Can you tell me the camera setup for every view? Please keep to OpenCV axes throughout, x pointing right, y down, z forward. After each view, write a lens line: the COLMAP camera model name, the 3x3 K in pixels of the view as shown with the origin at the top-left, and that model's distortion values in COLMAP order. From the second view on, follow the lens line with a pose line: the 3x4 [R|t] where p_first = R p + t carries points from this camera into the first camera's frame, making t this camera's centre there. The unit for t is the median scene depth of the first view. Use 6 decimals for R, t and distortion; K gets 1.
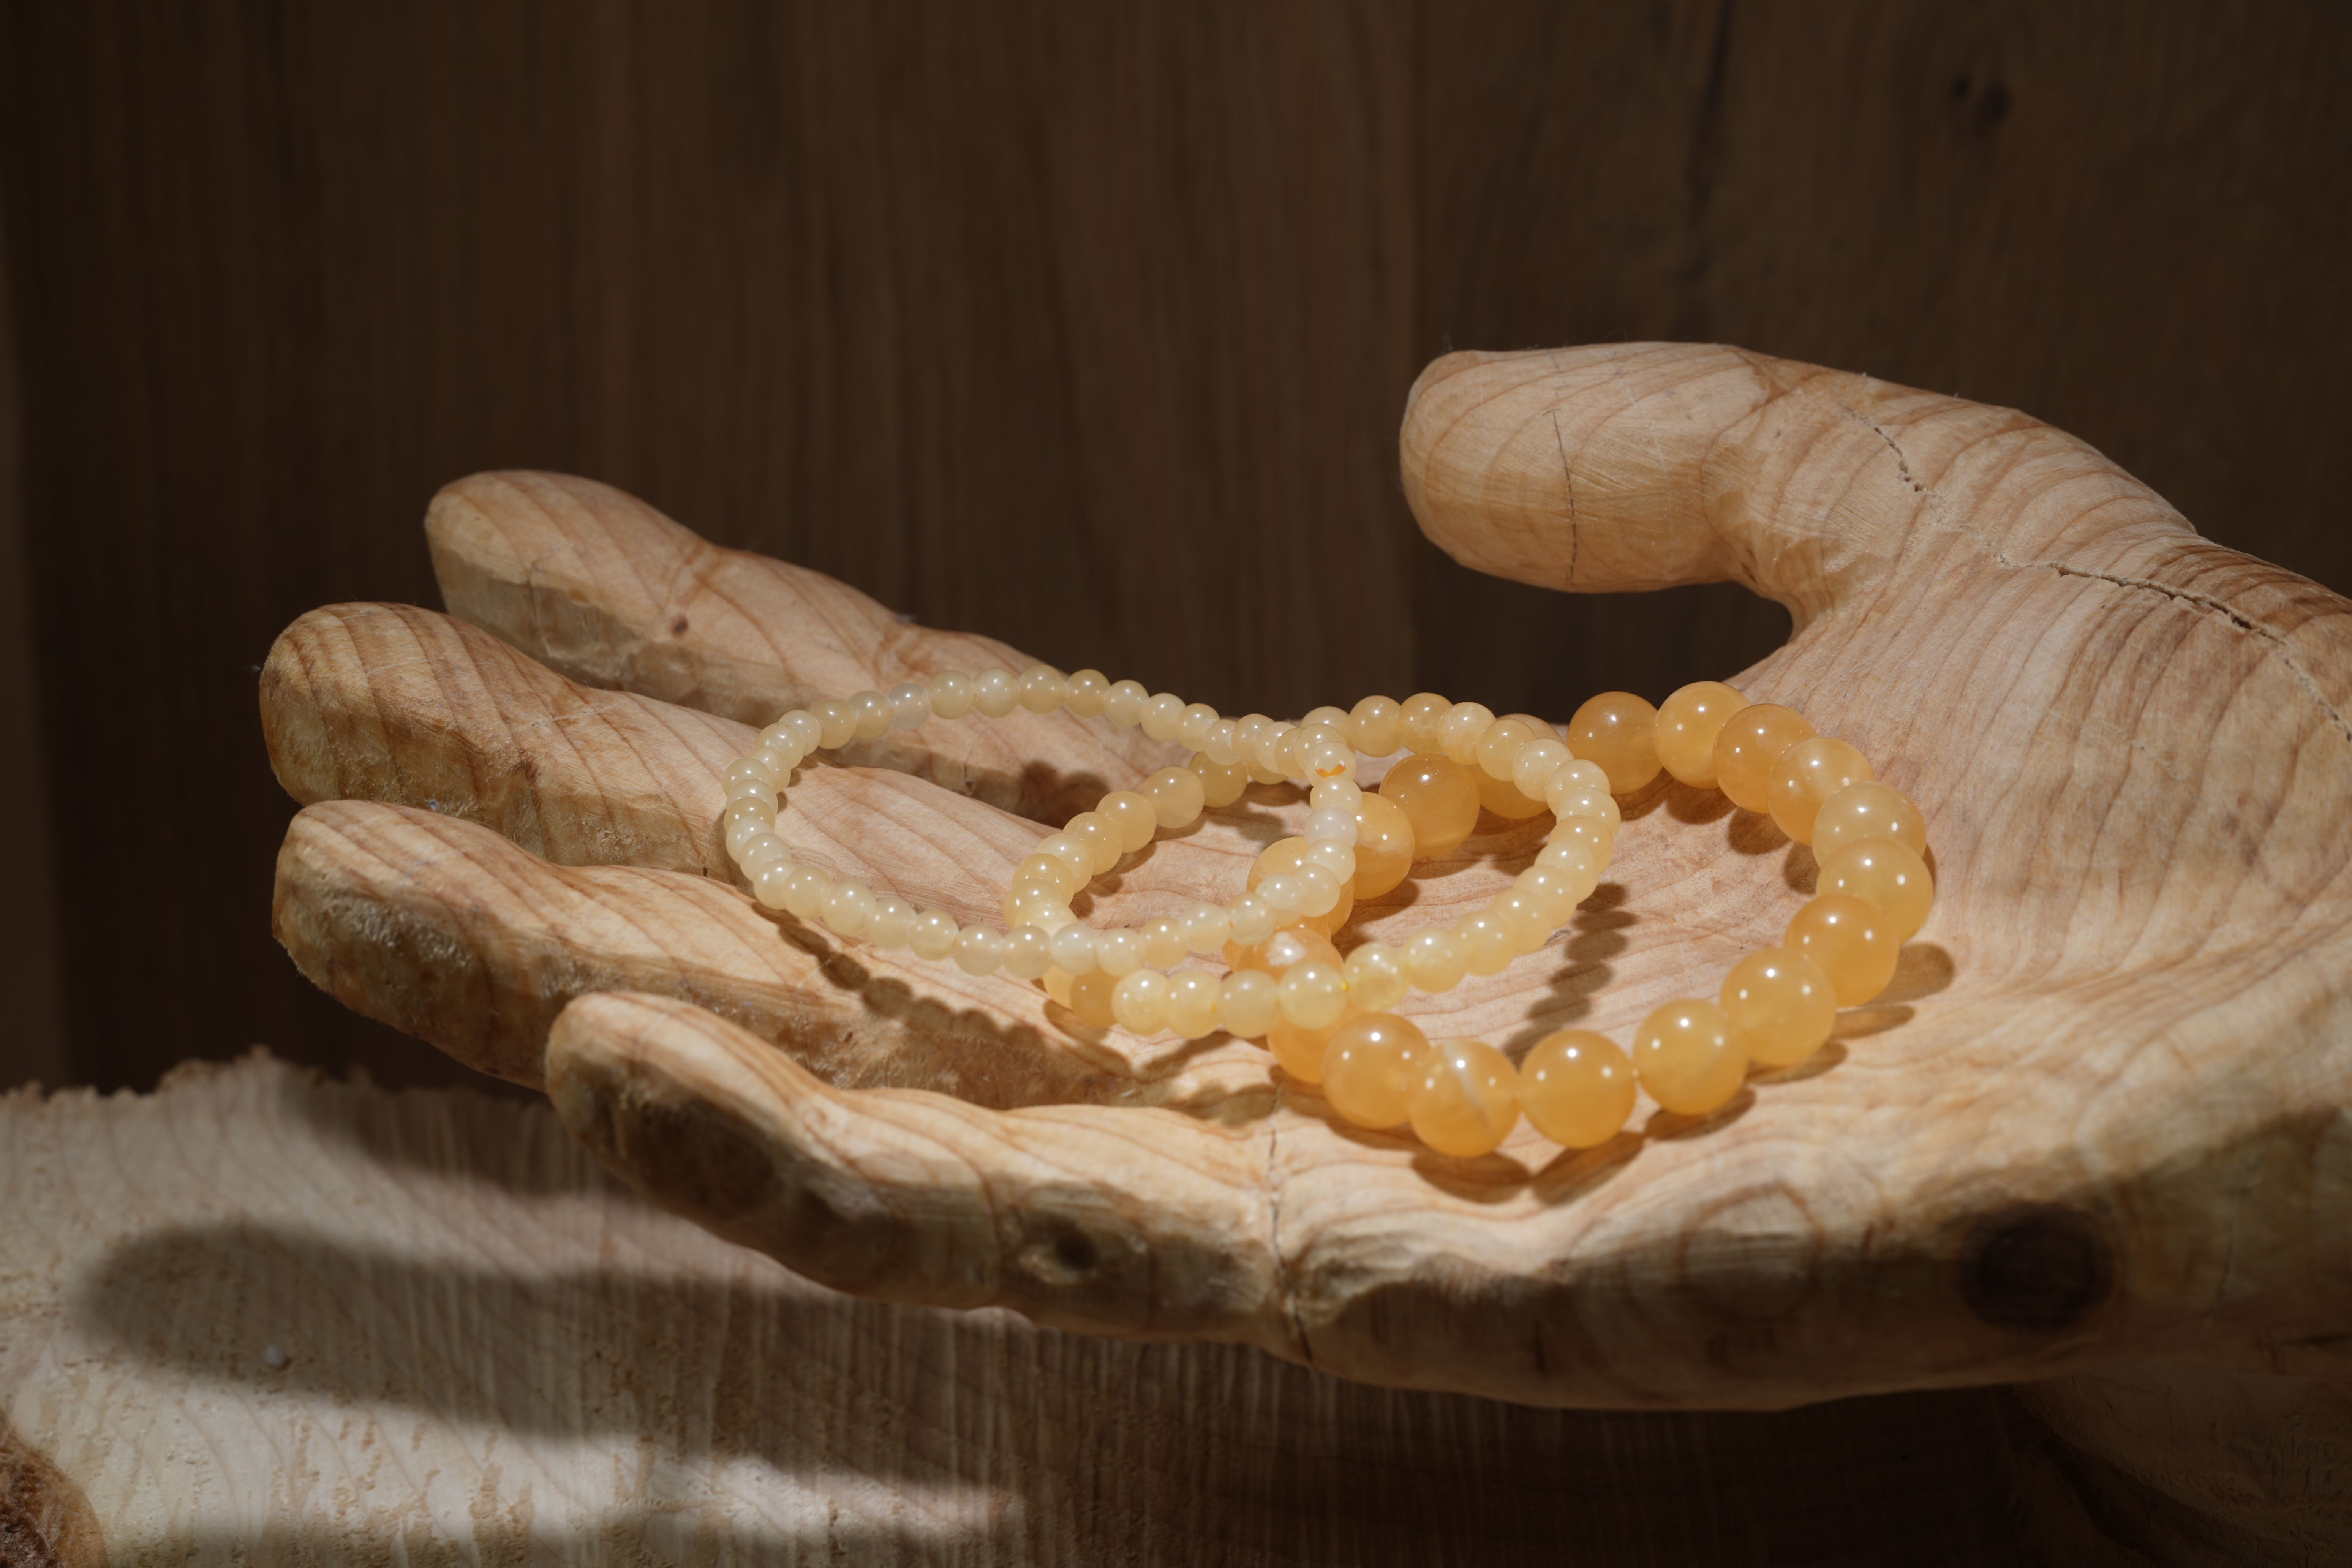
lens RADIAL K [[6145.3, 0, 1175.4], [0, 6145.3, 784.5], [0, 0, 1]] dist [0.022736, -0.100122]
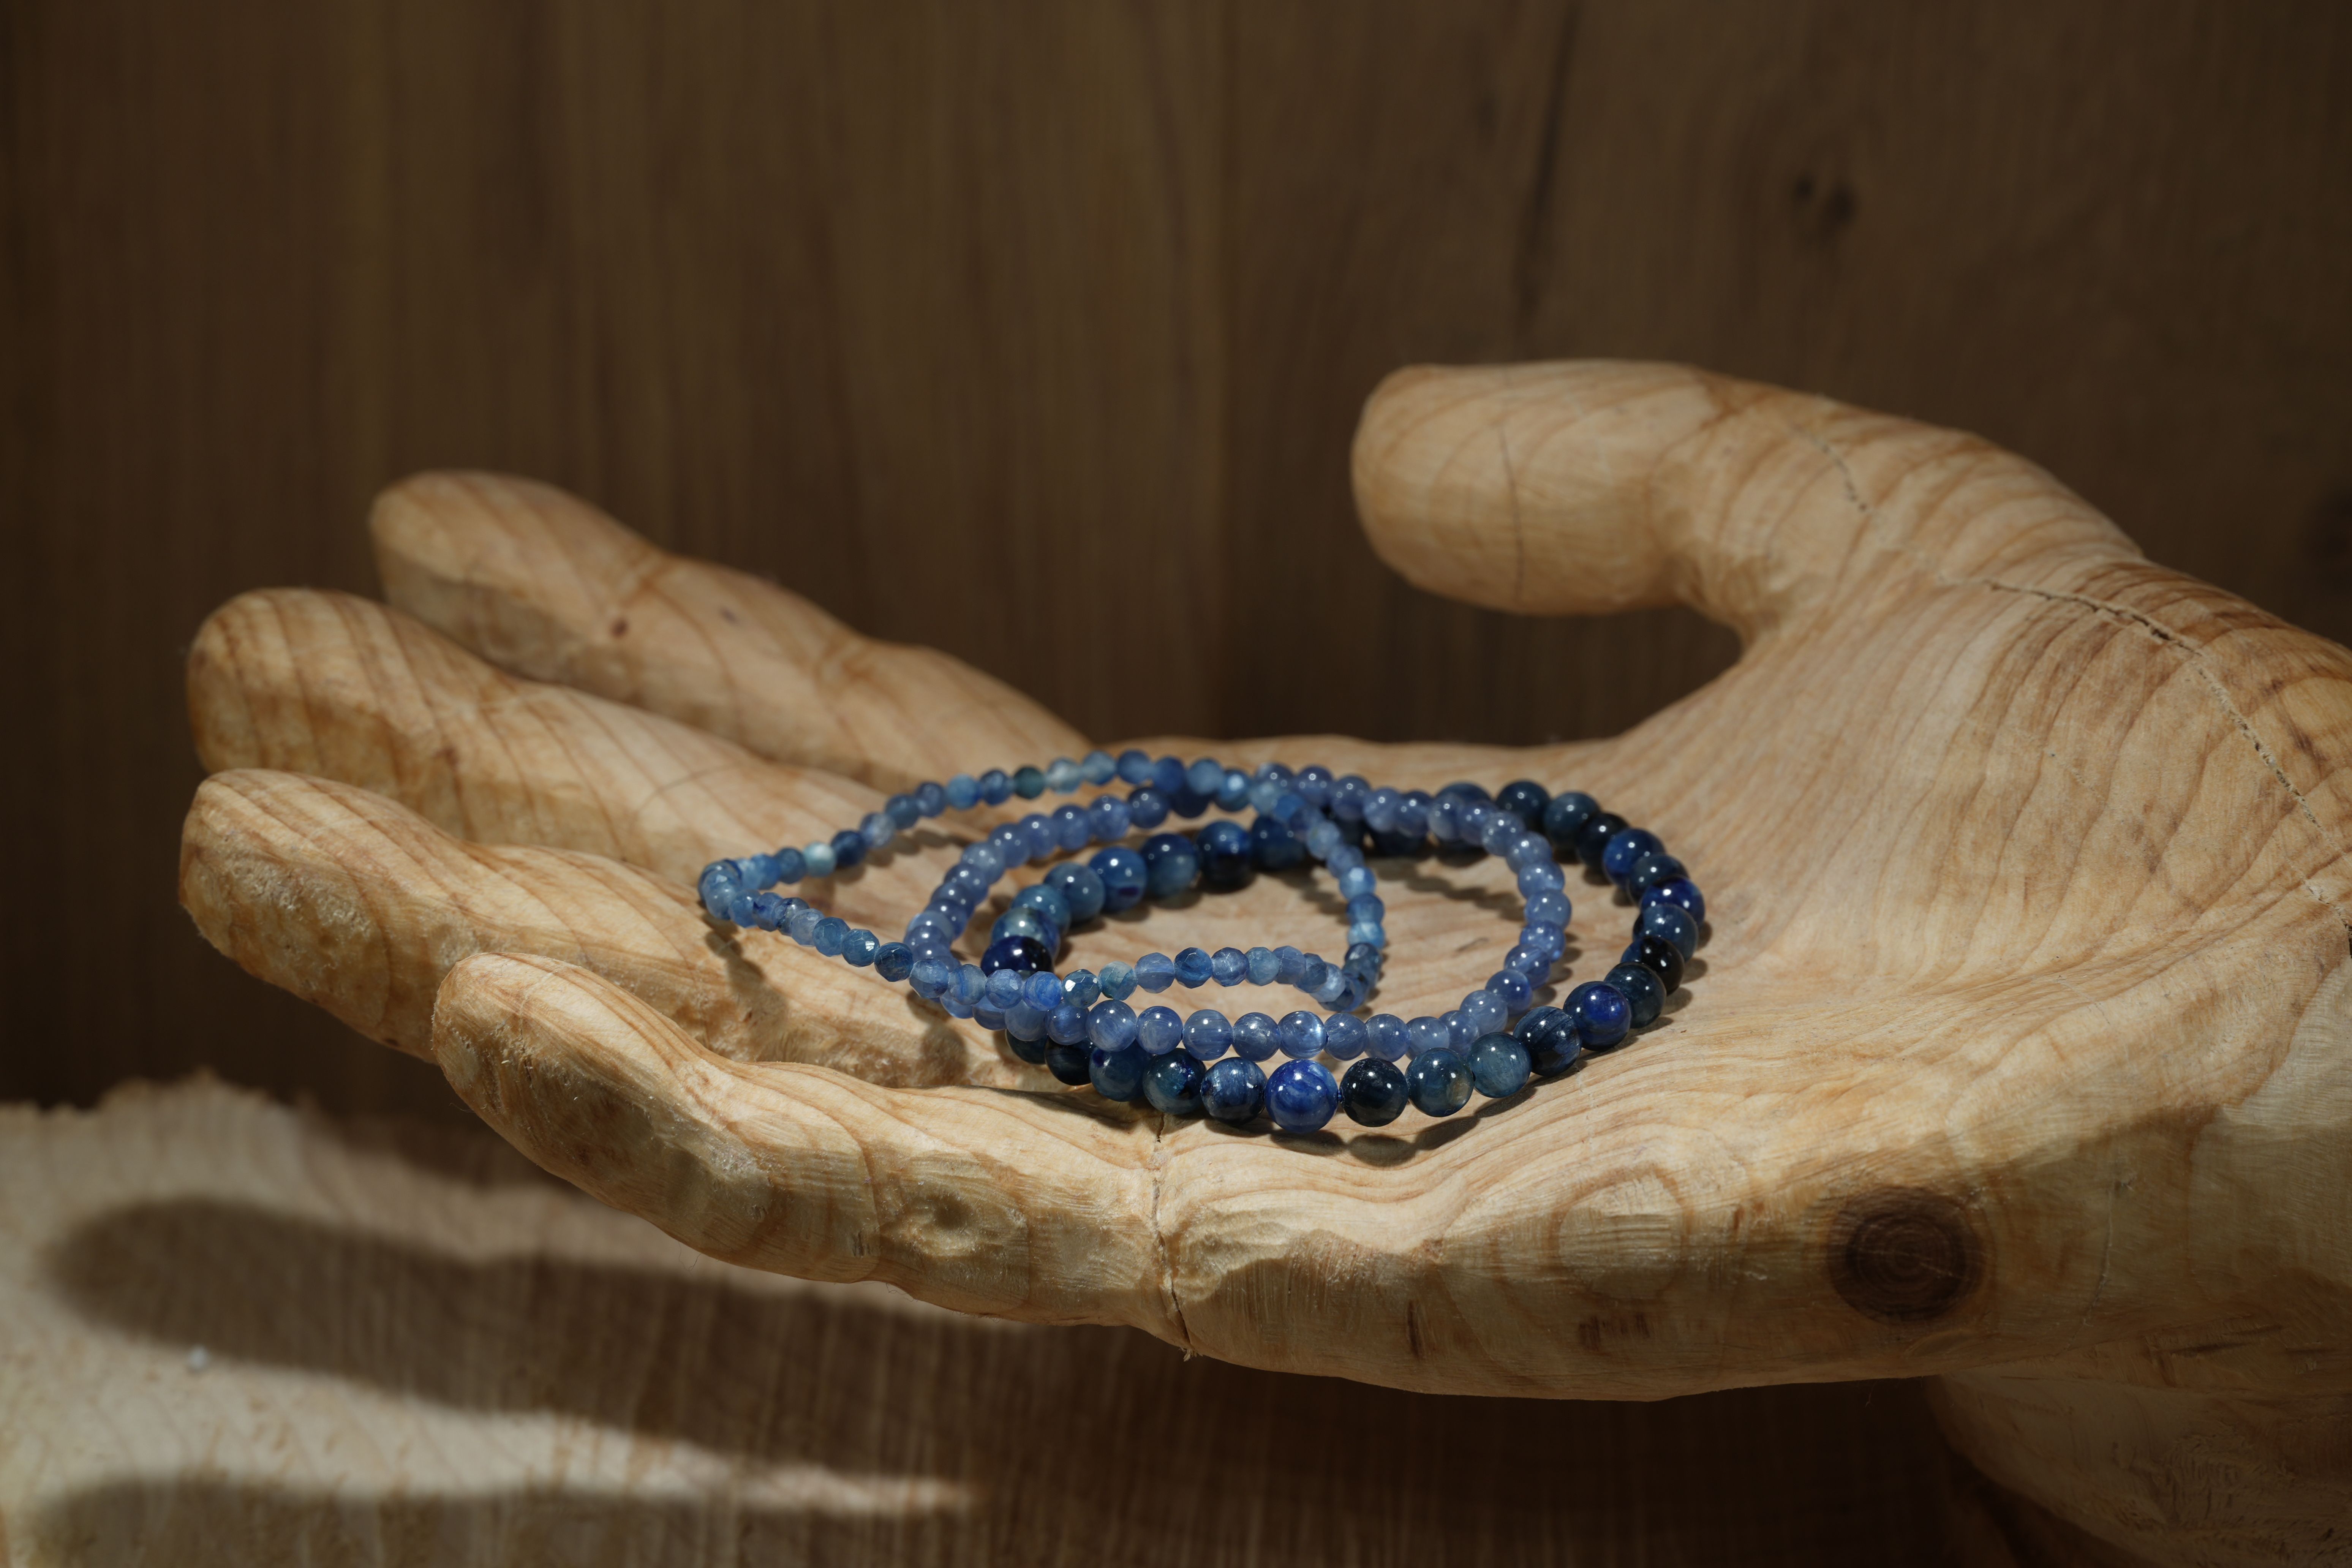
lens RADIAL K [[6967.2, 0, 1174.7], [0, 6967.2, 783.4], [0, 0, 1]] dist [0.008336, -0.085909]
pose [[0.998830, 0.024468, -0.041710, 0.062370], [-0.026227, 0.998767, -0.042155, 0.049357], [0.040628, 0.043199, 0.998240, -0.126723]]
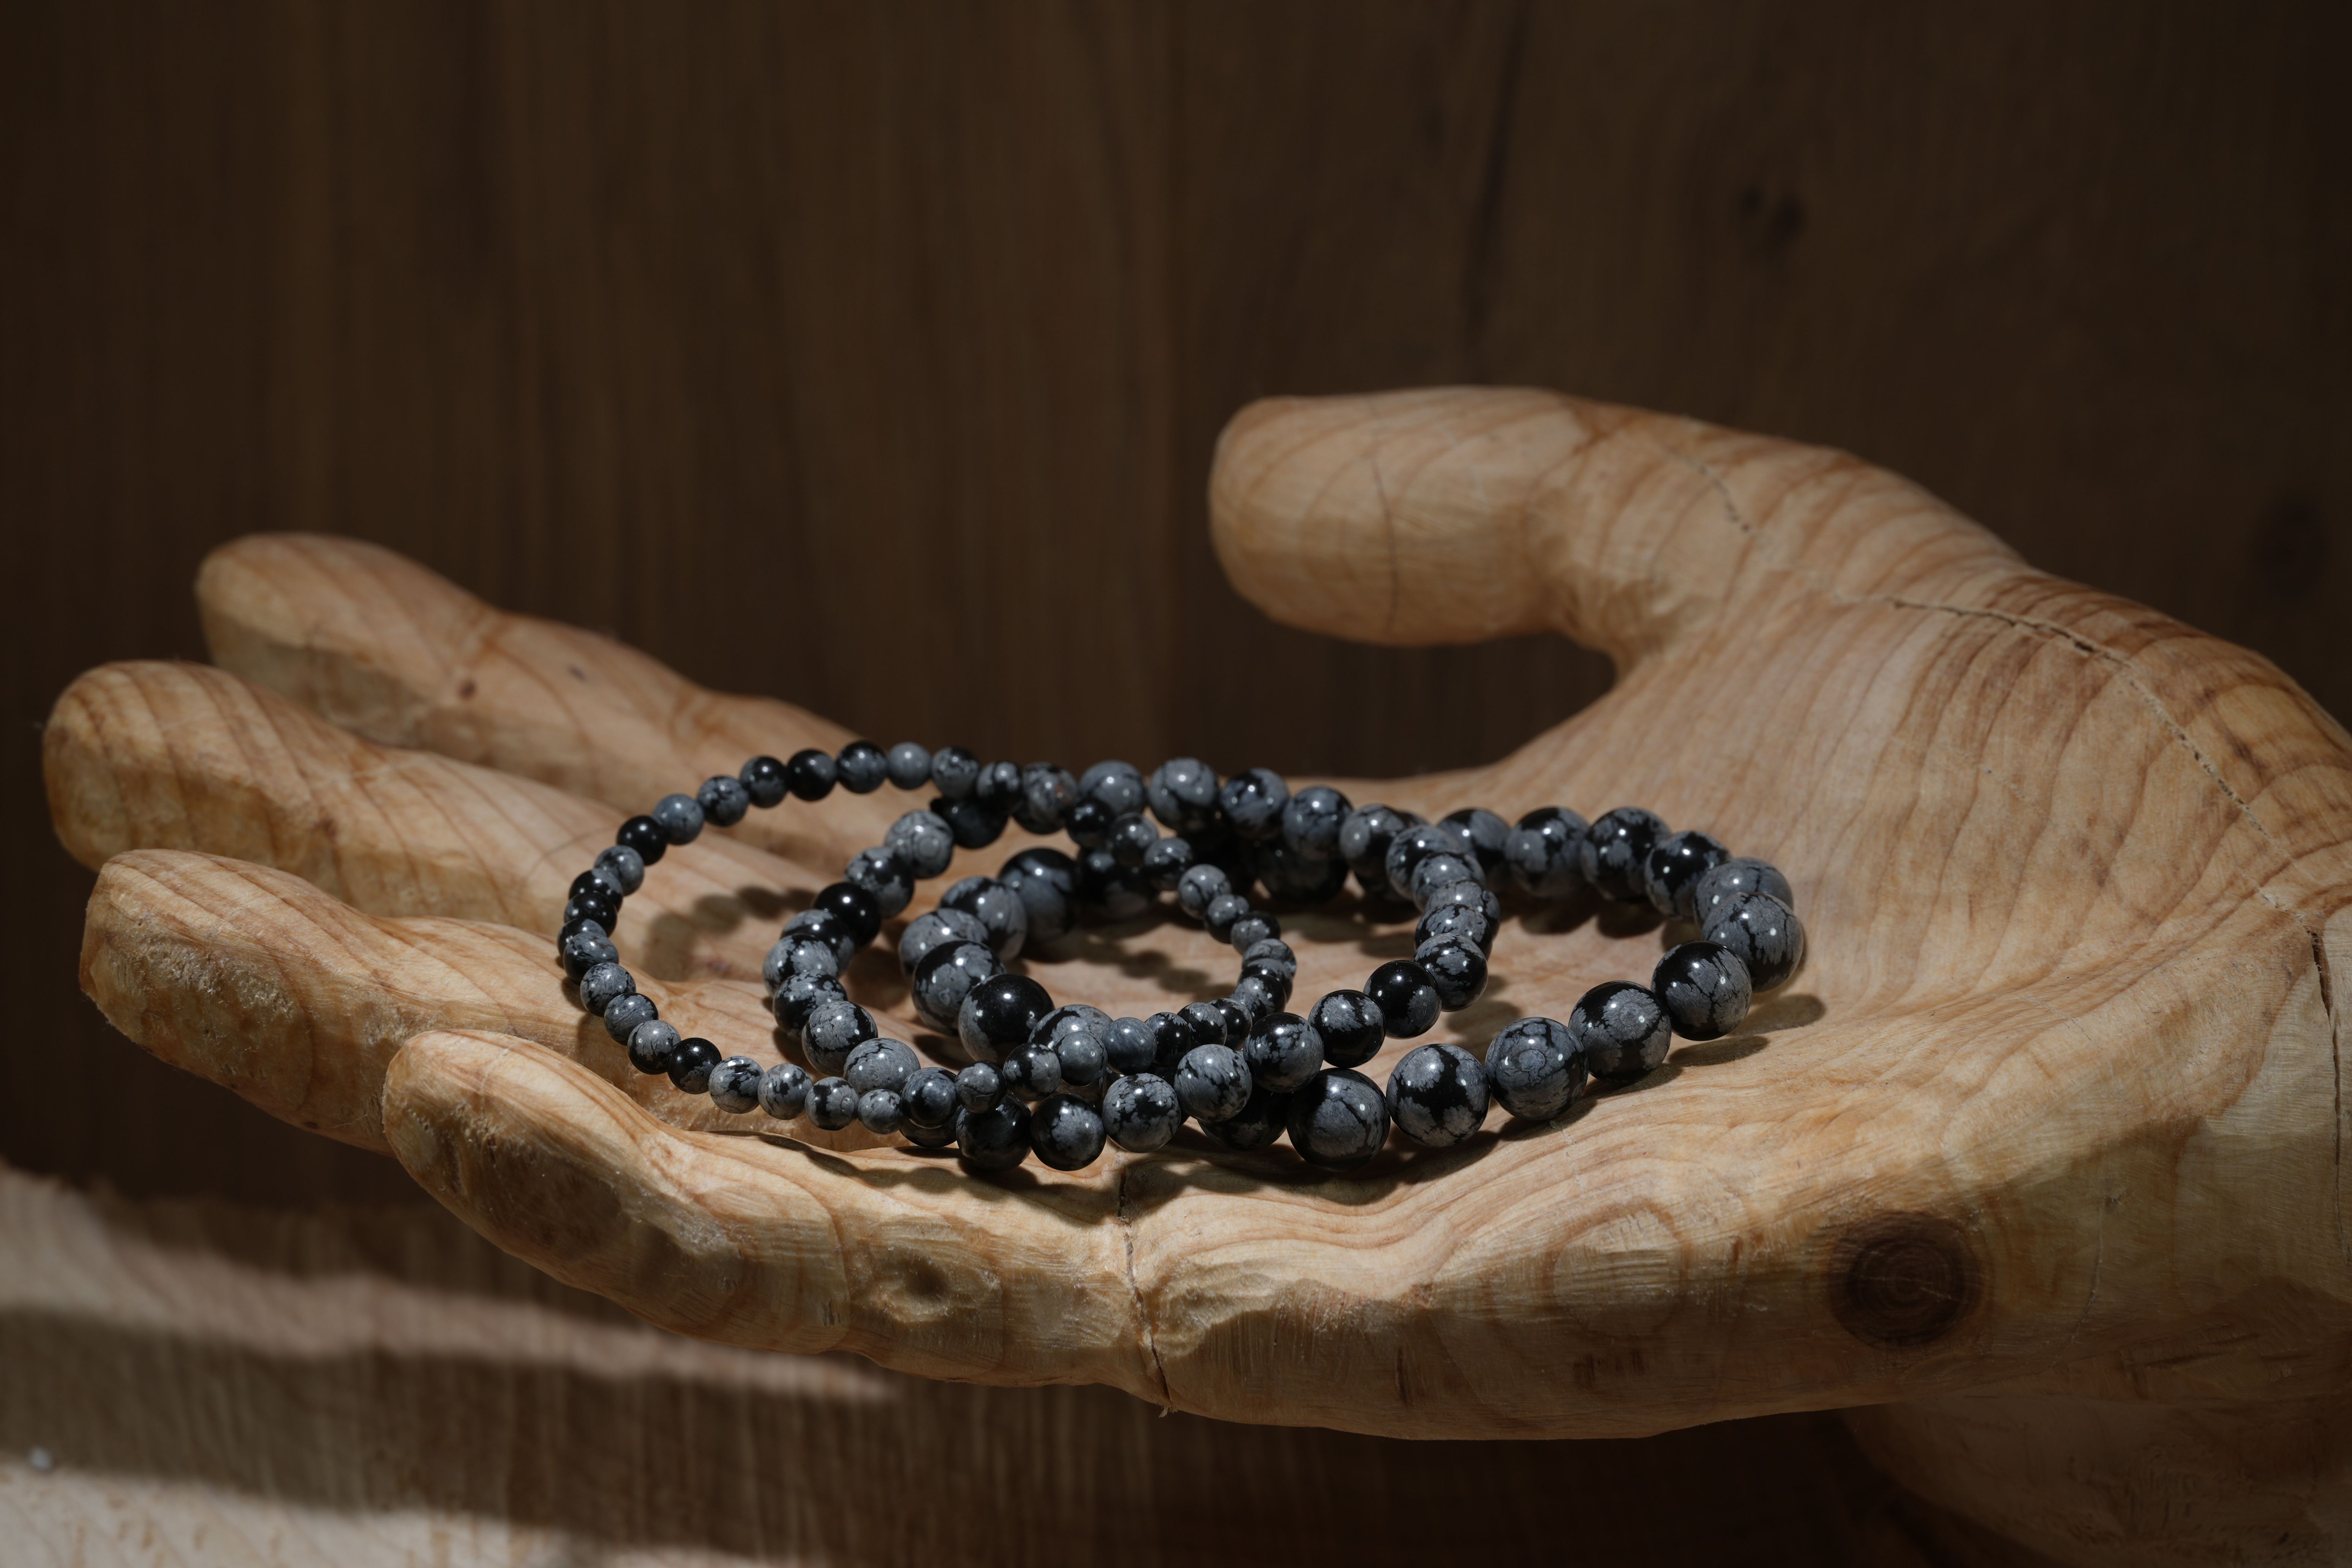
lens RADIAL K [[6967.2, 0, 1174.7], [0, 6967.2, 783.4], [0, 0, 1]] dist [0.008336, -0.085909]
pose [[0.997670, -0.010370, 0.067435, -0.048966], [0.013372, 0.998933, -0.044213, 0.043487], [-0.066904, 0.045012, 0.996744, -0.108796]]
